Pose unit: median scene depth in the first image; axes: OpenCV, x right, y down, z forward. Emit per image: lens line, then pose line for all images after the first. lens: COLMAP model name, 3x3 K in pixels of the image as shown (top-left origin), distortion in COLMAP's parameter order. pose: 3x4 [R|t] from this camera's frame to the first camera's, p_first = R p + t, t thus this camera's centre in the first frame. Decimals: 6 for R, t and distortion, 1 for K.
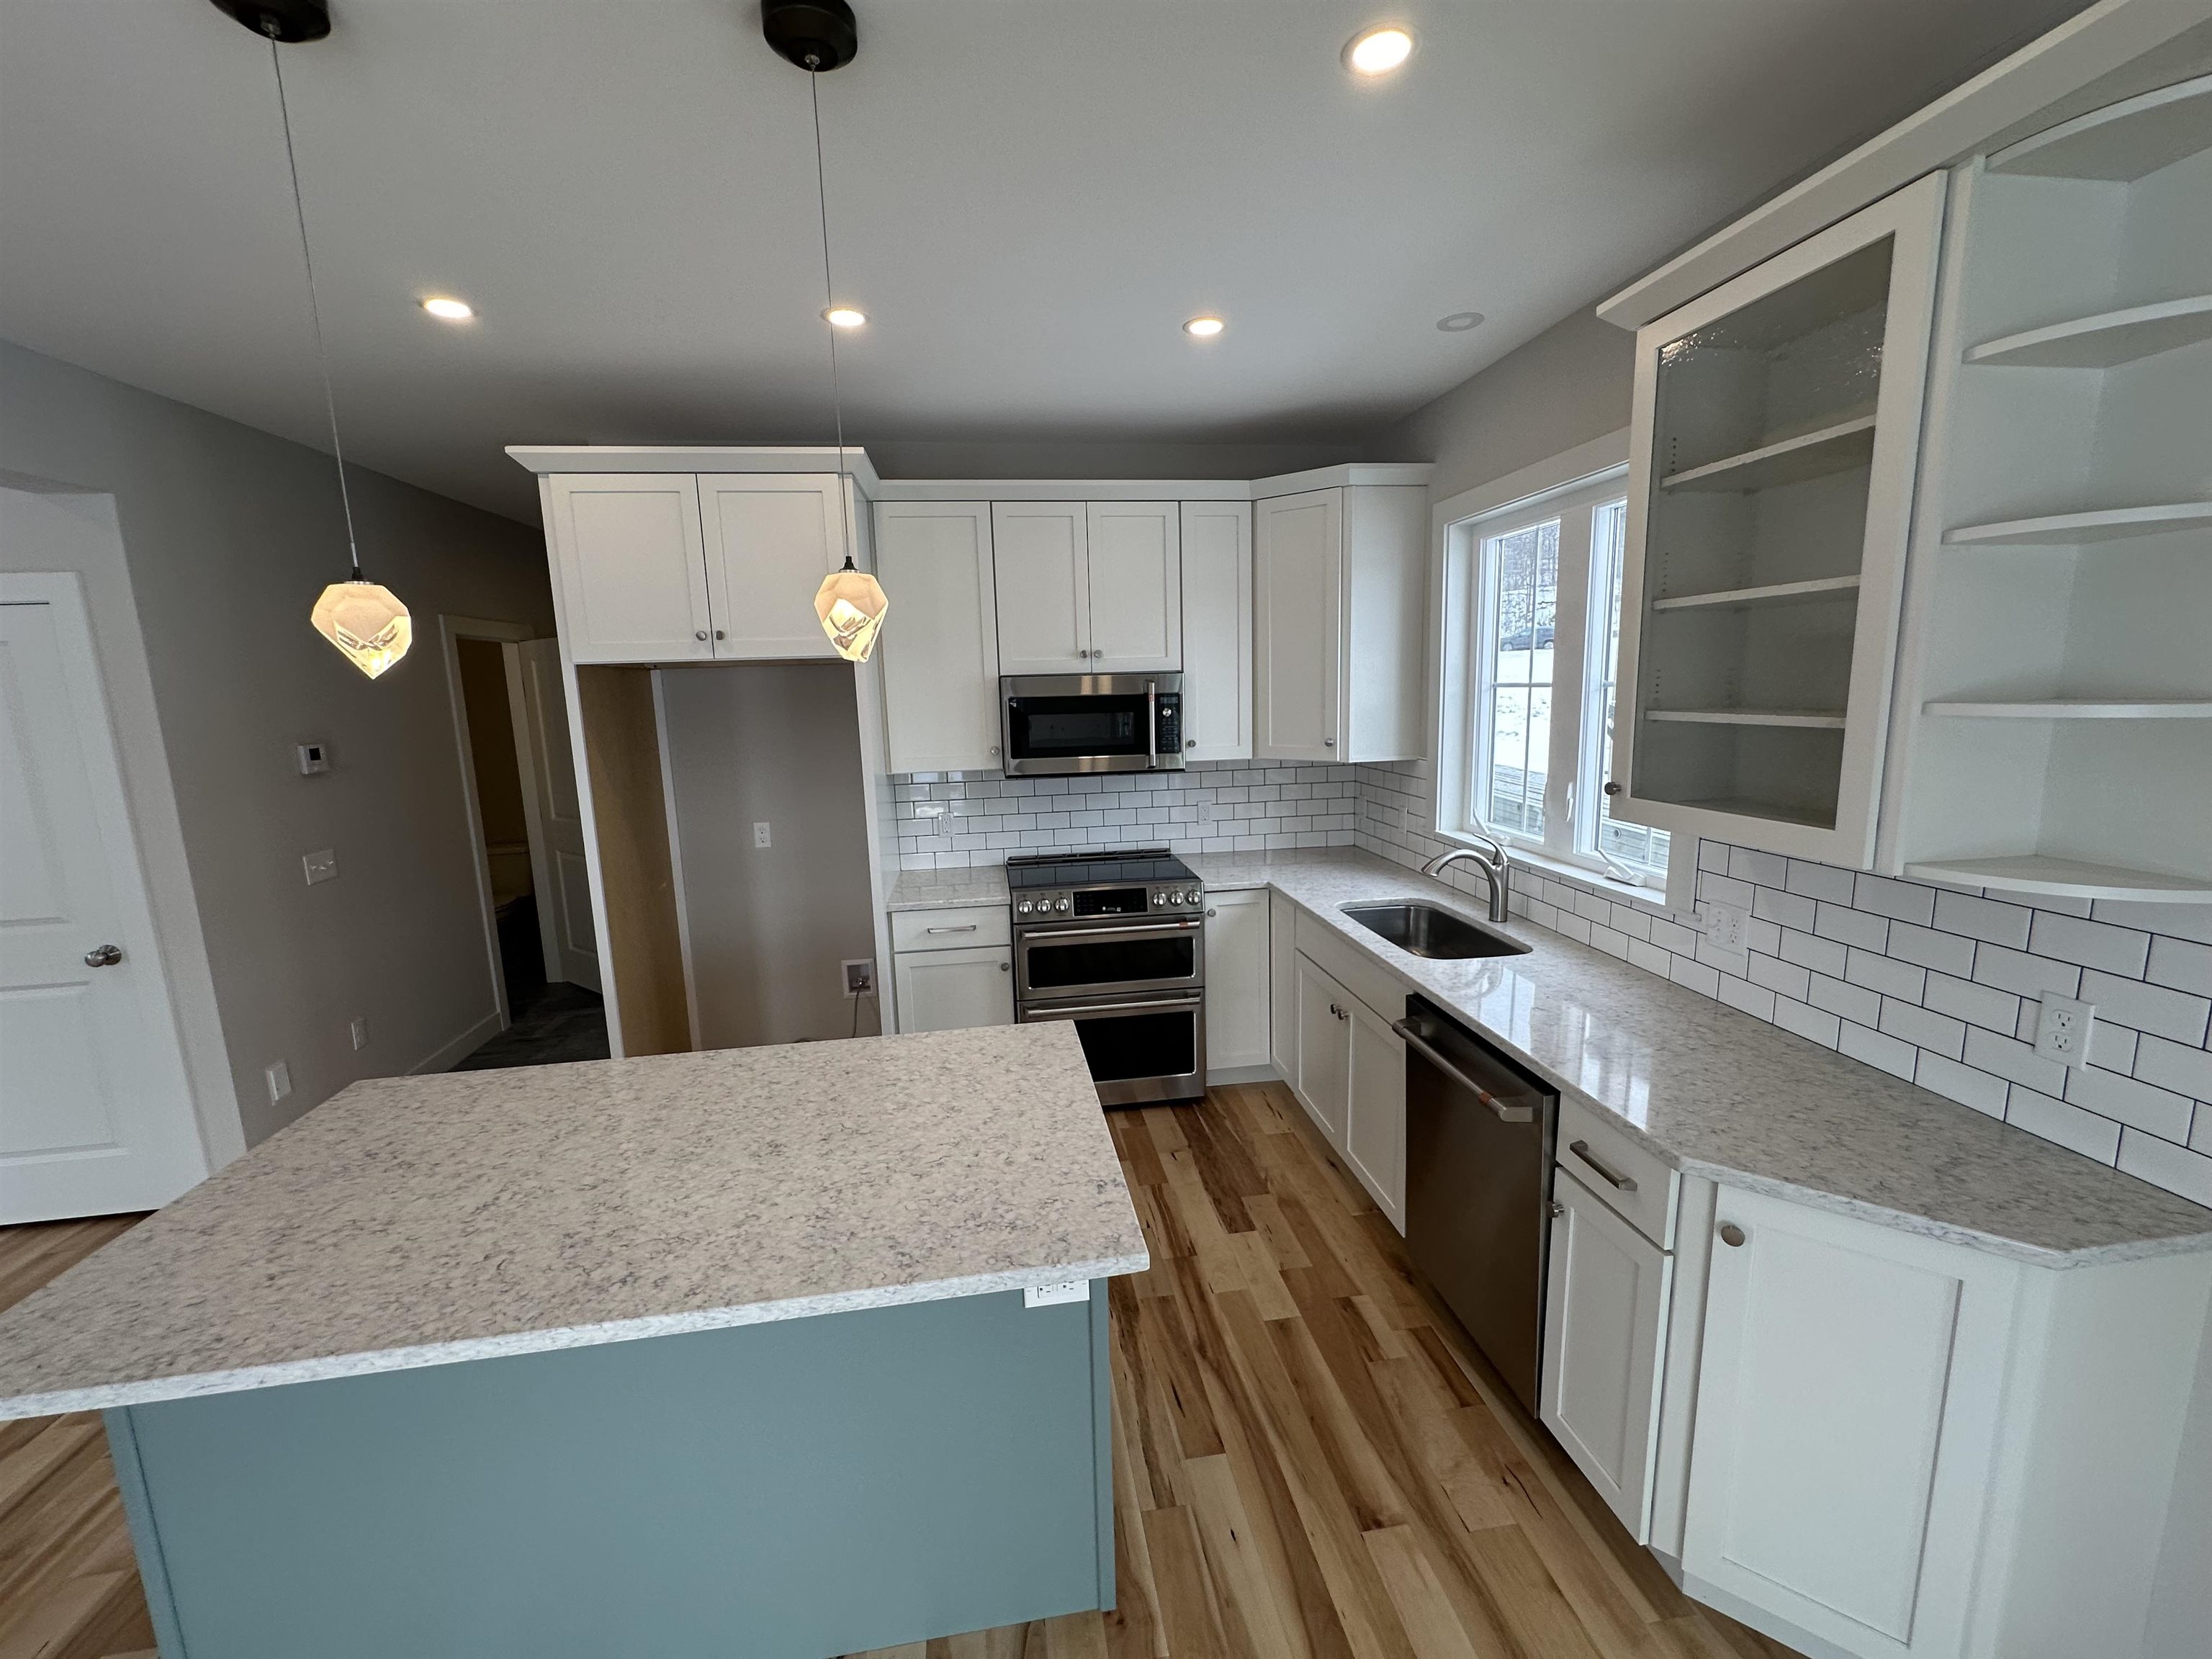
lens RADIAL K [[880.7, 0, 1109.4], [0, 880.7, 823.8], [0, 0, 1]] dist [-0.002290, 0.000593]
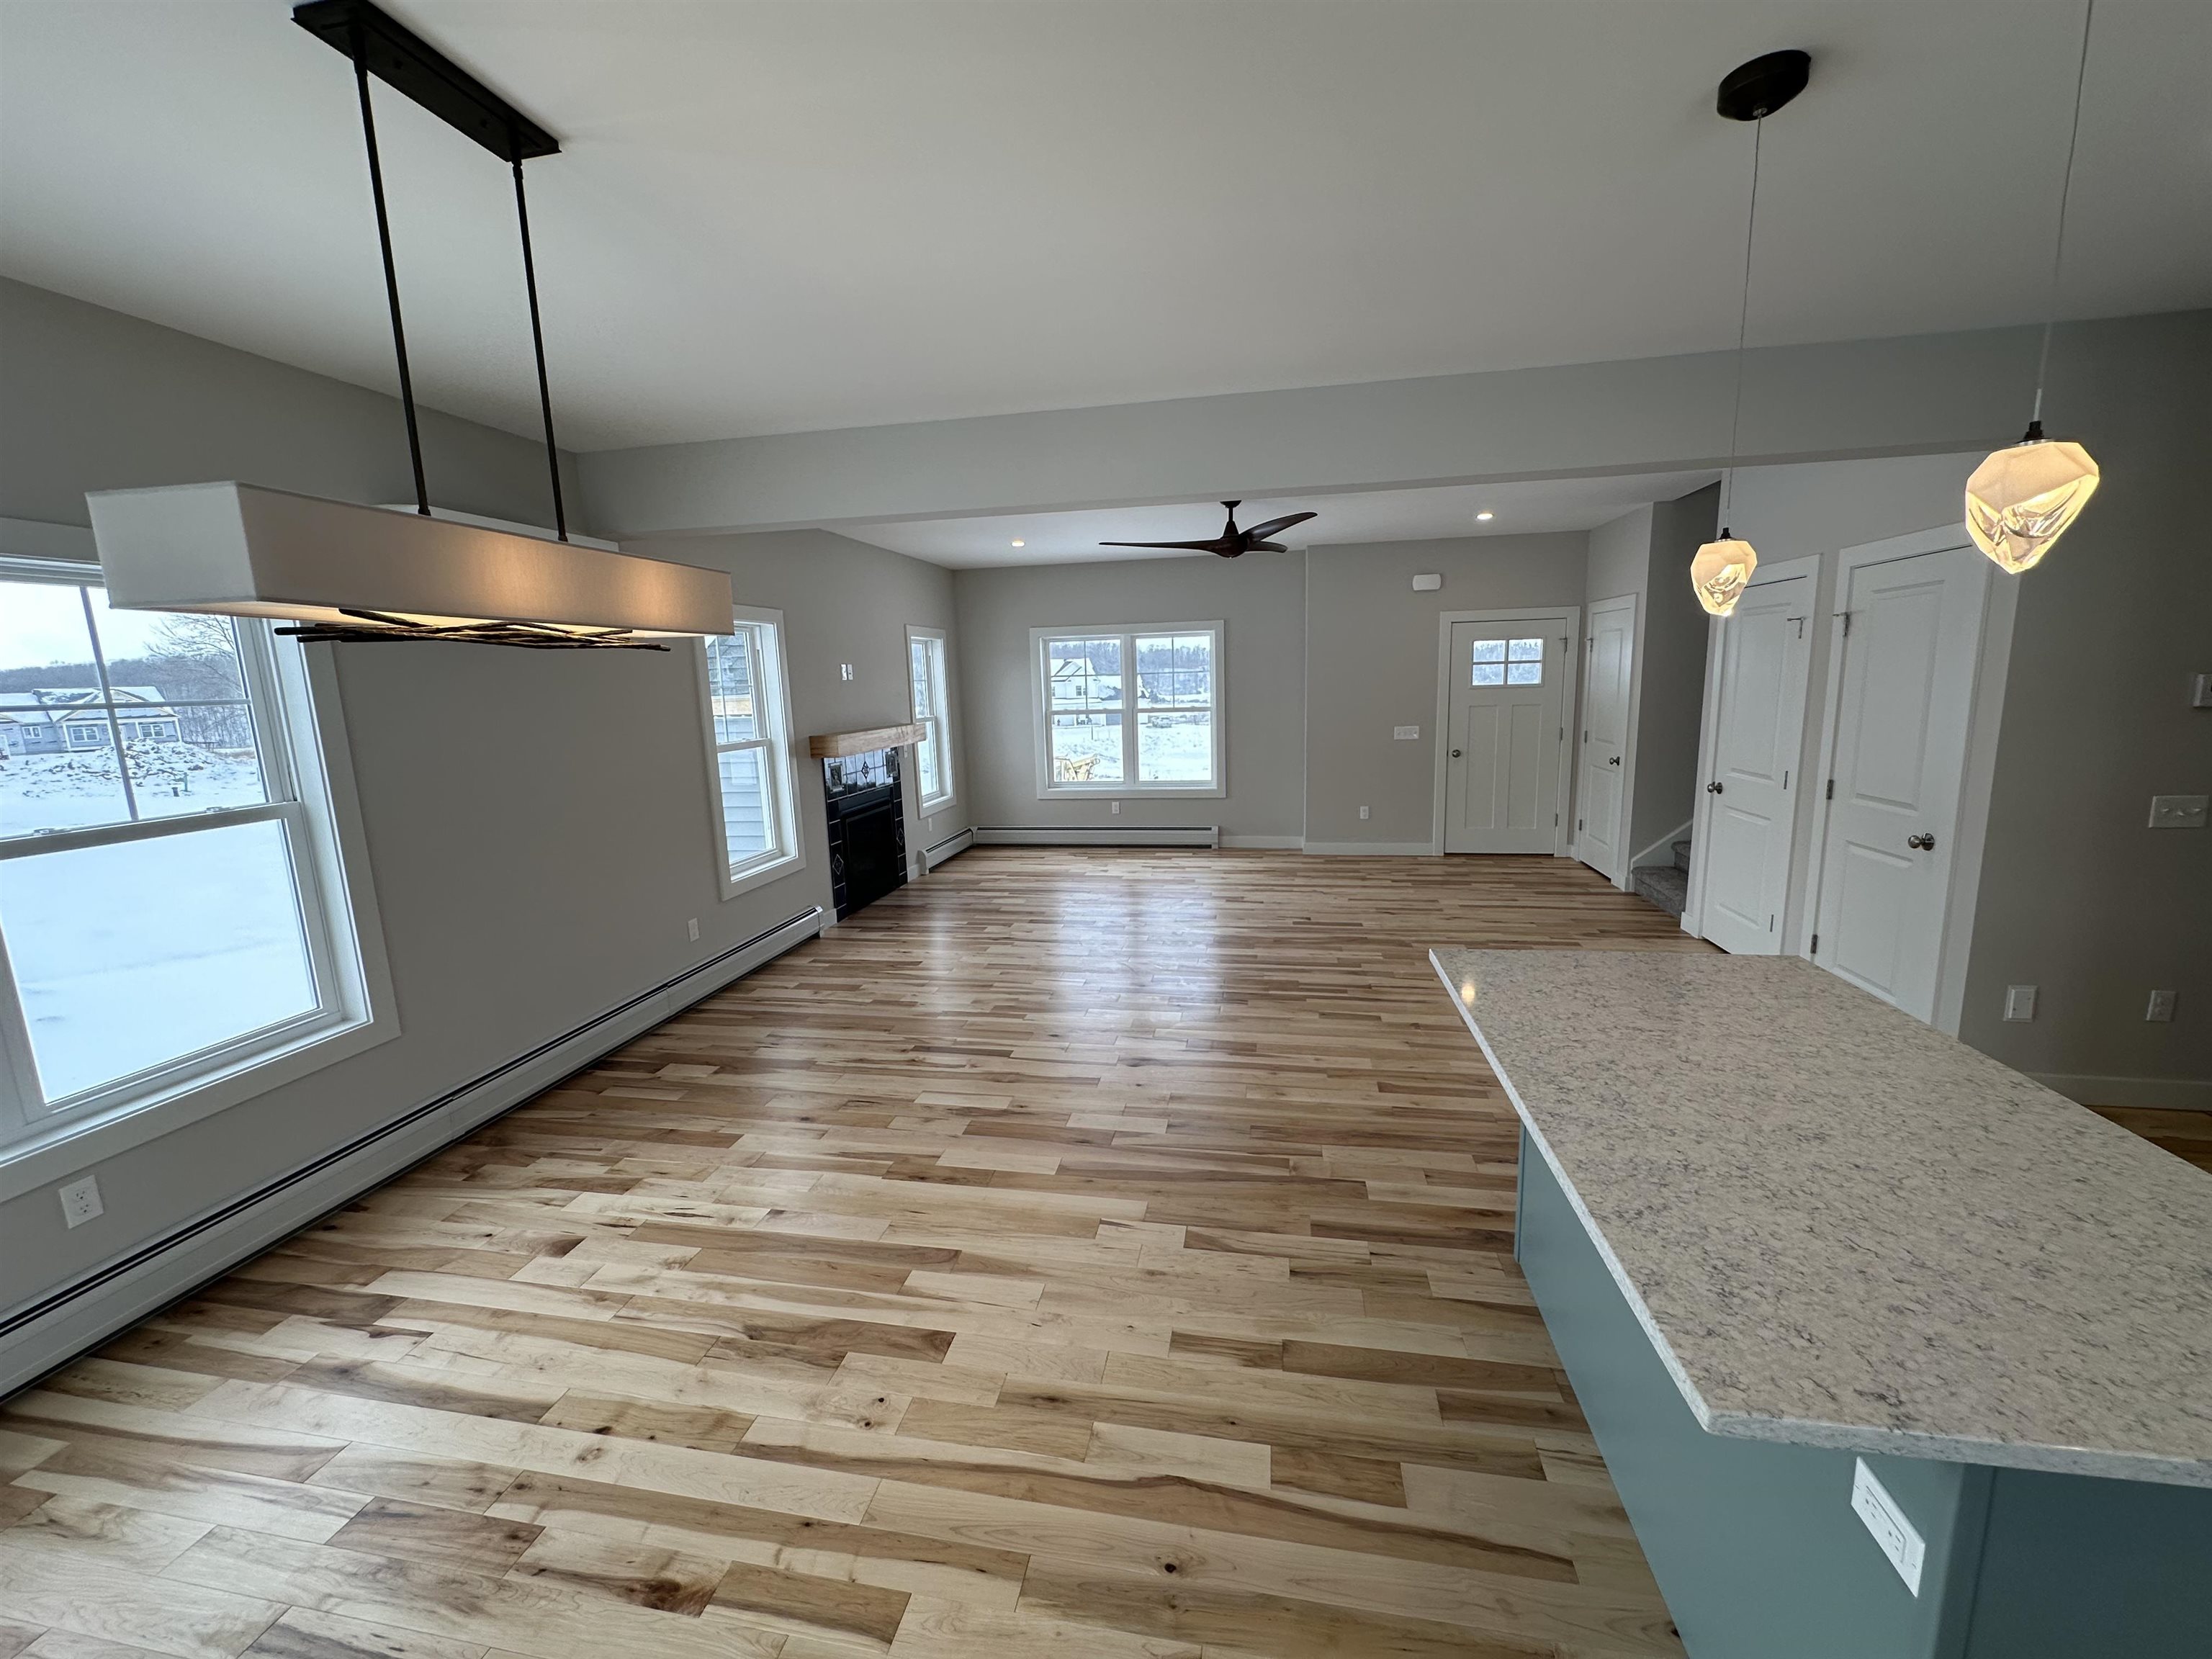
lens RADIAL K [[880.7, 0, 1106.5], [0, 880.7, 830.0], [0, 0, 1]] dist [-0.002290, 0.000593]
pose [[-0.326145, 0.200227, -0.923872, 0.285020], [-0.110357, 0.962564, 0.247571, -0.034210], [0.938856, 0.182699, -0.291839, 0.244384]]
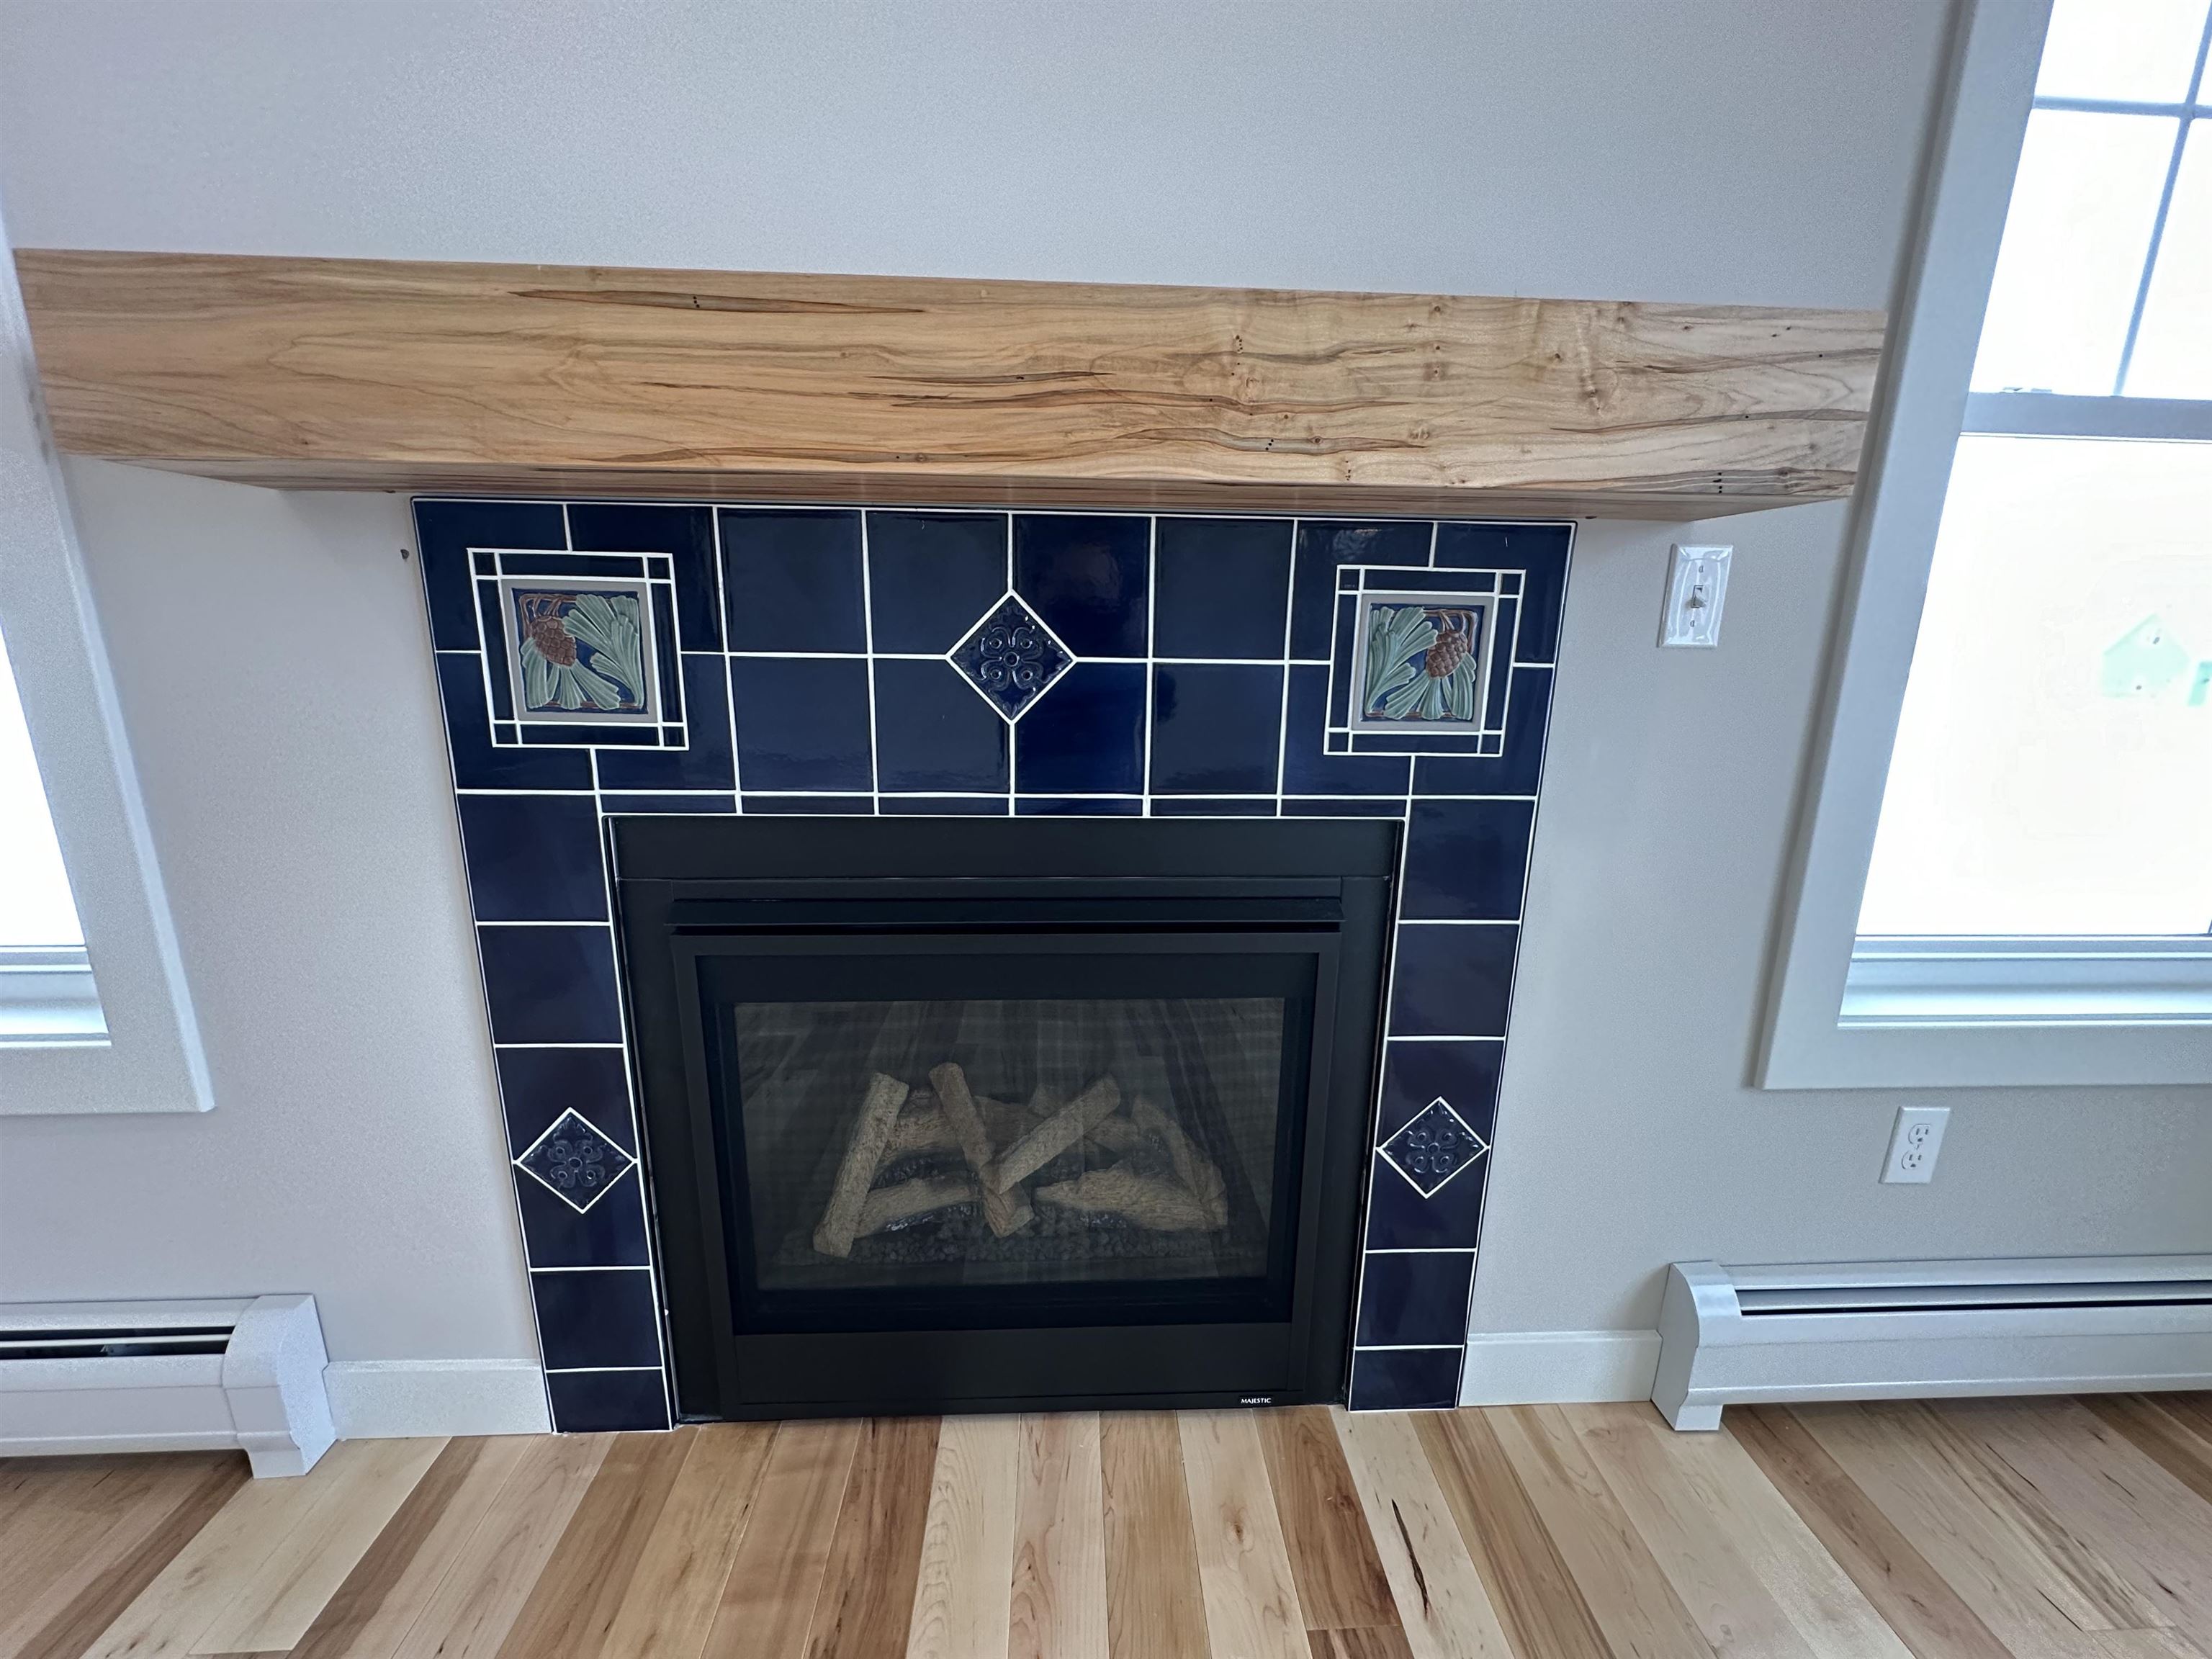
lens RADIAL K [[880.7, 0, 1104.2], [0, 880.7, 828.4], [0, 0, 1]] dist [-0.002290, 0.000593]
pose [[-0.995053, -0.011119, 0.098725, -1.429001], [0.028450, 0.920210, 0.390390, 0.321890], [-0.095188, 0.391268, -0.915341, -0.576845]]
